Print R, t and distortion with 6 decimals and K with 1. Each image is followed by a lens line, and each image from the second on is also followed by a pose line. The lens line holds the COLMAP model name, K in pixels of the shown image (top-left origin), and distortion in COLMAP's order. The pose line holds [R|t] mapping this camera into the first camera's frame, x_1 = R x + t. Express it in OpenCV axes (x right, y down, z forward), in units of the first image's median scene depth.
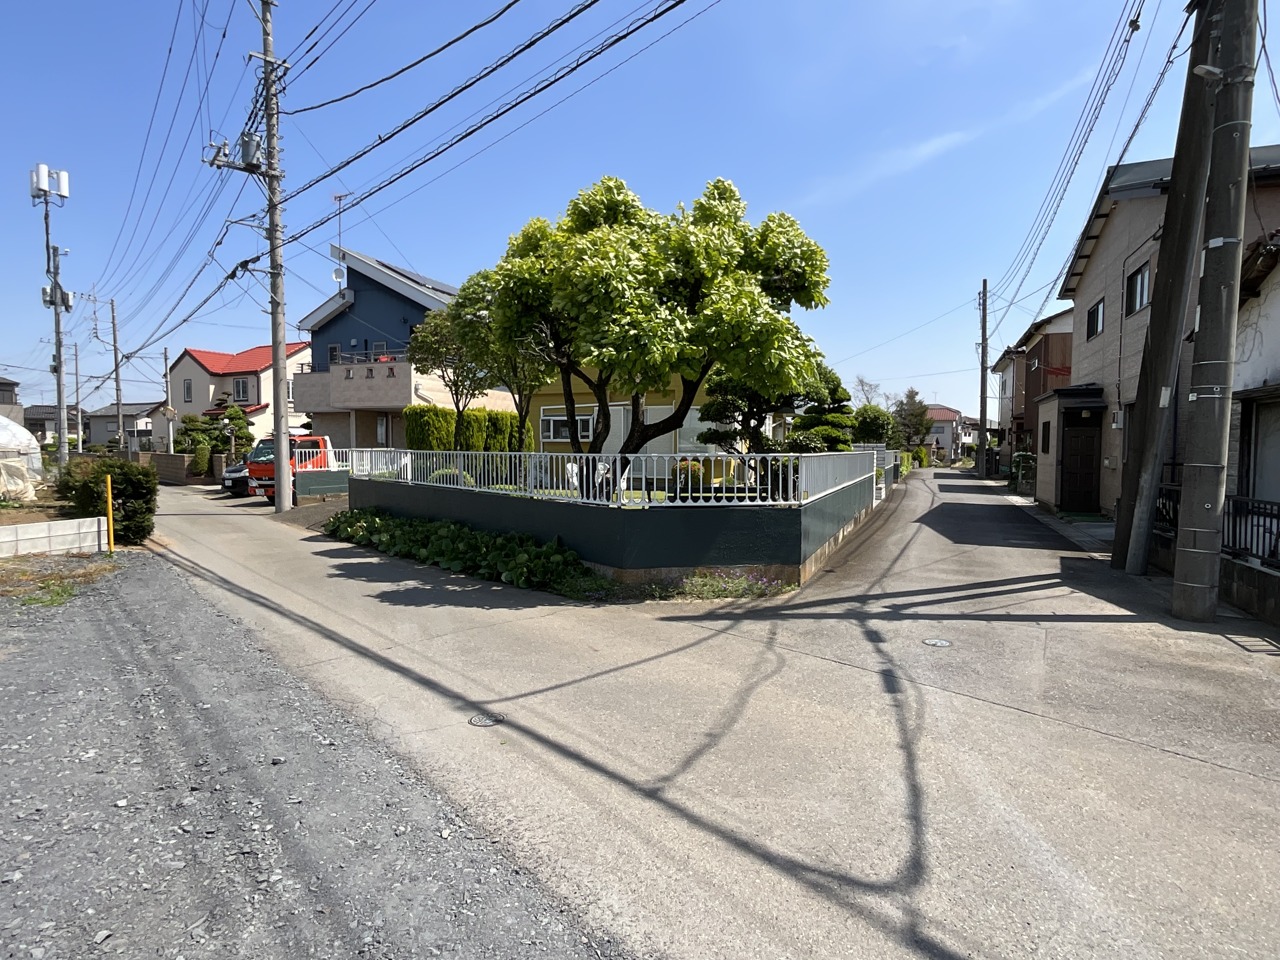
lens RADIAL K [[696.3, 0, 640.0], [0, 696.3, 480.0], [0, 0, 1]] dist [-0.024094, 0.020173]
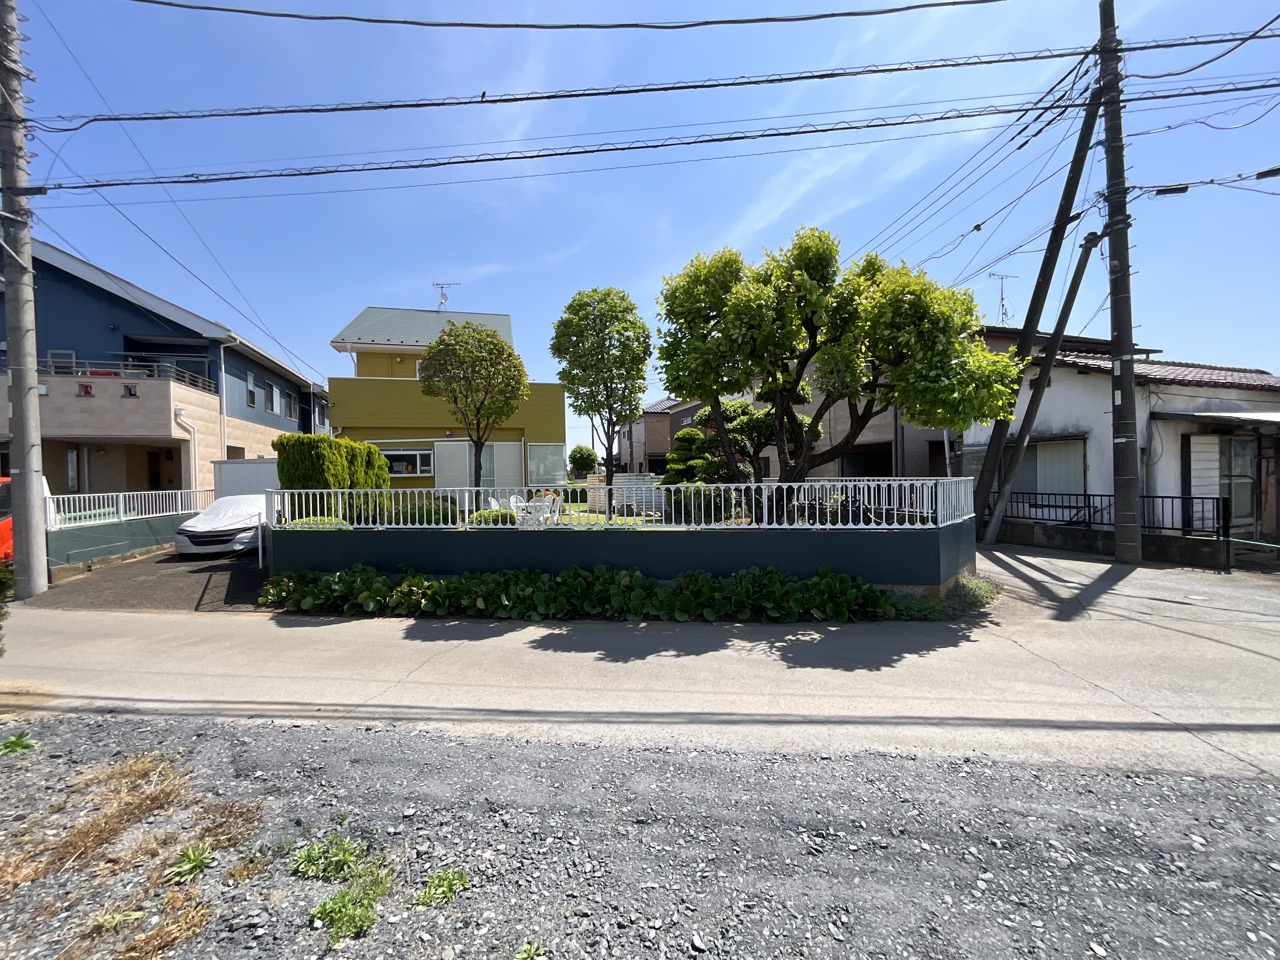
lens RADIAL K [[510.3, 0, 640.0], [0, 510.3, 480.0], [0, 0, 1]] dist [0.001225, 0.000307]
pose [[0.775285, -0.022799, 0.631200, -0.417143], [0.052023, 0.998258, -0.027841, -0.017338], [-0.629465, 0.054422, 0.775121, 0.306422]]
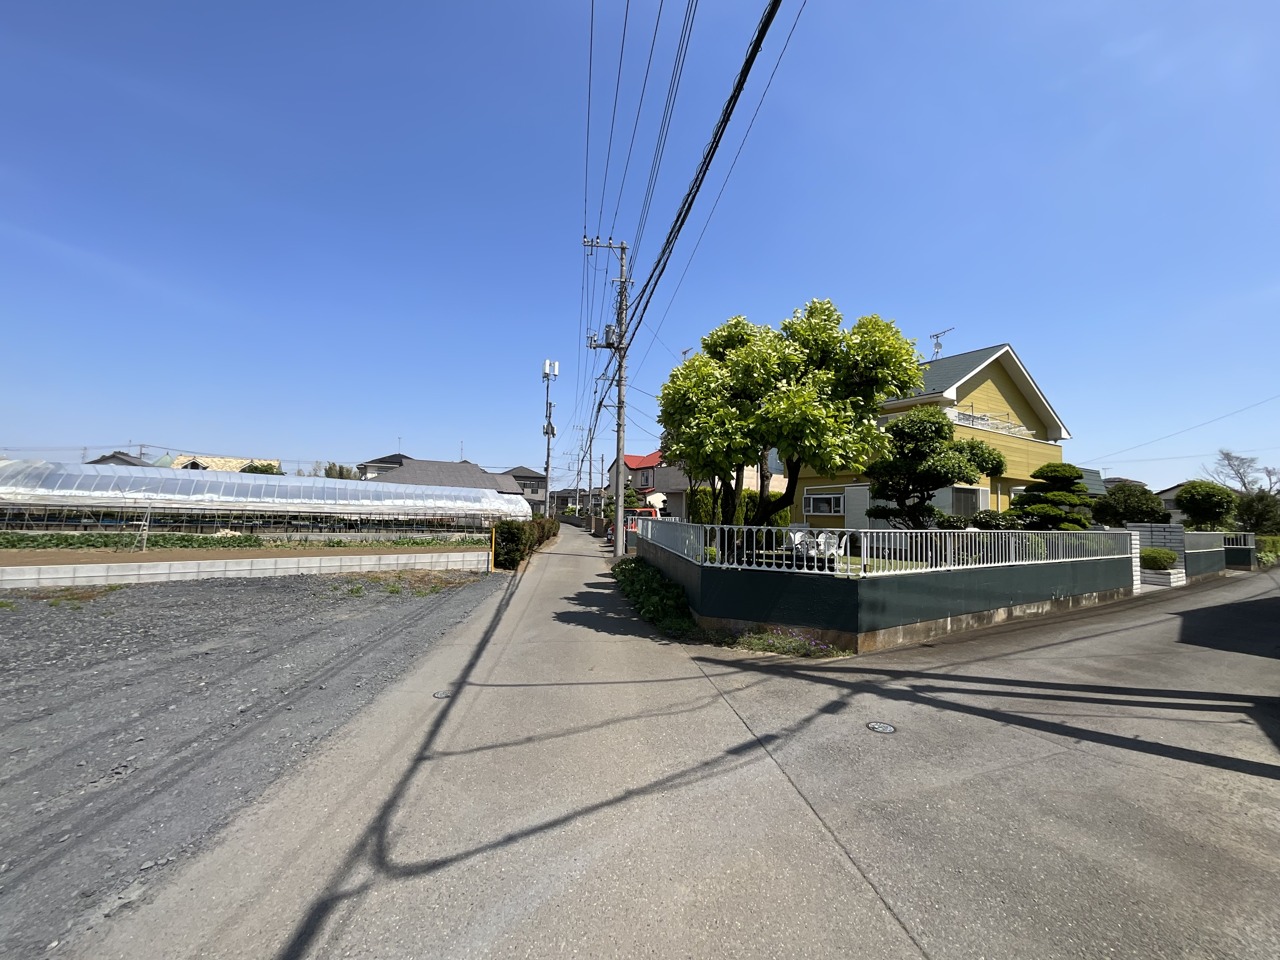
lens RADIAL K [[518.8, 0, 640.0], [0, 518.8, 480.0], [0, 0, 1]] dist [0.000508, 0.000624]
pose [[0.828099, -0.018606, -0.560273, 0.189763], [-0.048584, 0.993306, -0.104796, -0.005840], [0.558472, 0.114002, 0.821652, 0.058227]]
